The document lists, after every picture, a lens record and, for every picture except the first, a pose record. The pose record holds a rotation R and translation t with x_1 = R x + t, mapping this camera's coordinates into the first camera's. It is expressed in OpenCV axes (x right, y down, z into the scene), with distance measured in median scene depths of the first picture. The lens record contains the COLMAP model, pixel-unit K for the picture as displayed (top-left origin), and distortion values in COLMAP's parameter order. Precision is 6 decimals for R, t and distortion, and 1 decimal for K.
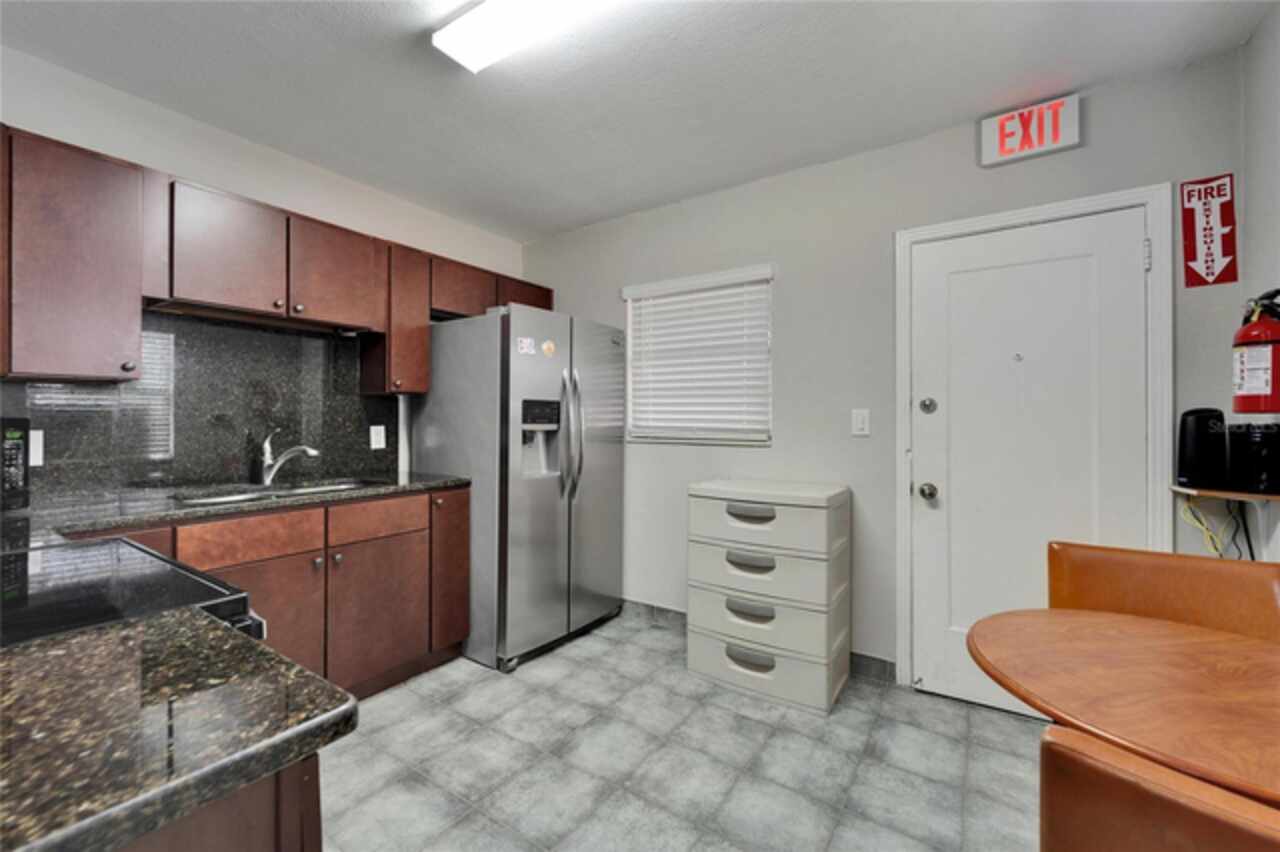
lens RADIAL K [[516.8, 0, 640.5], [0, 516.8, 435.4], [0, 0, 1]] dist [0.001576, -0.001632]
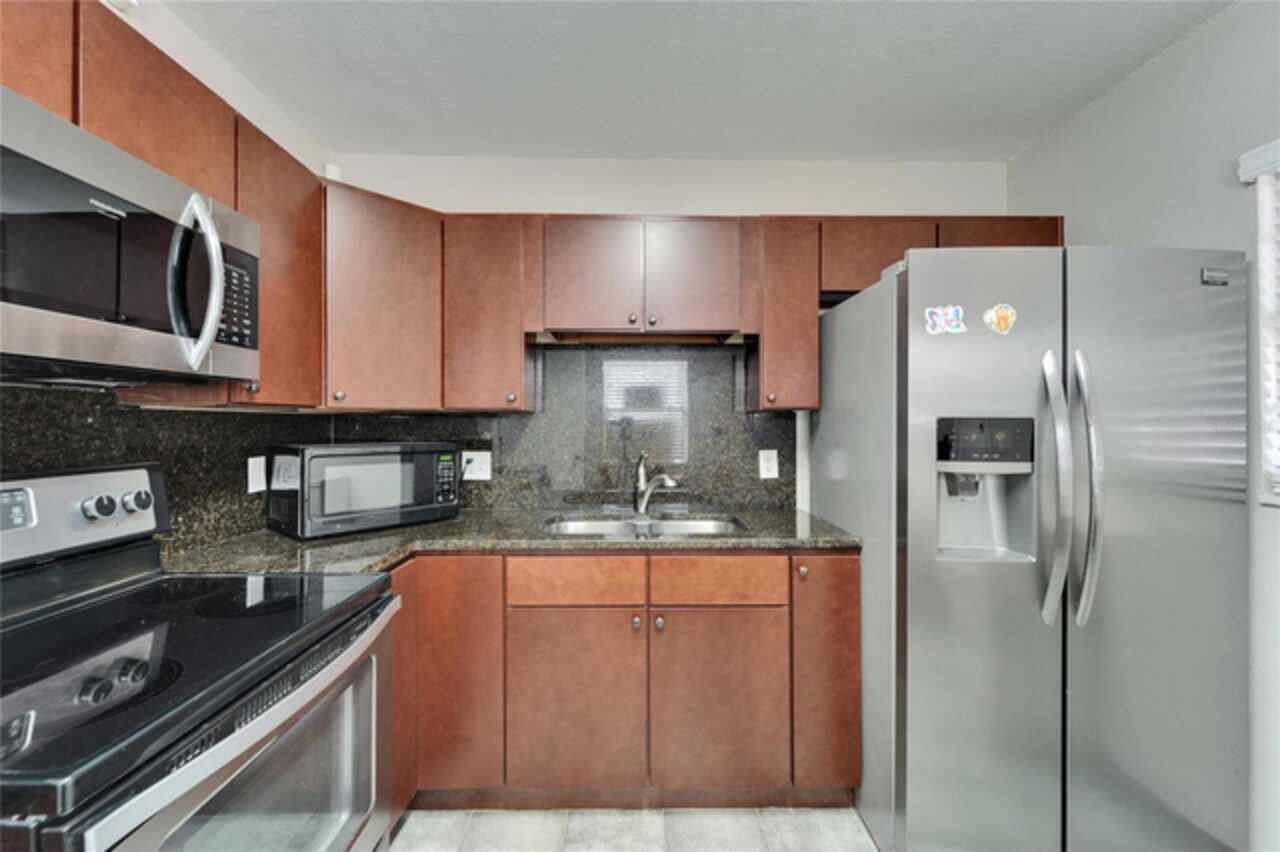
lens RADIAL K [[516.8, 0, 635.2], [0, 516.8, 420.9], [0, 0, 1]] dist [0.001576, -0.001632]
pose [[0.564638, -0.005365, -0.825321, 0.045890], [-0.024969, 0.999410, -0.023579, -0.044378], [0.824961, 0.033921, 0.564171, 0.412399]]
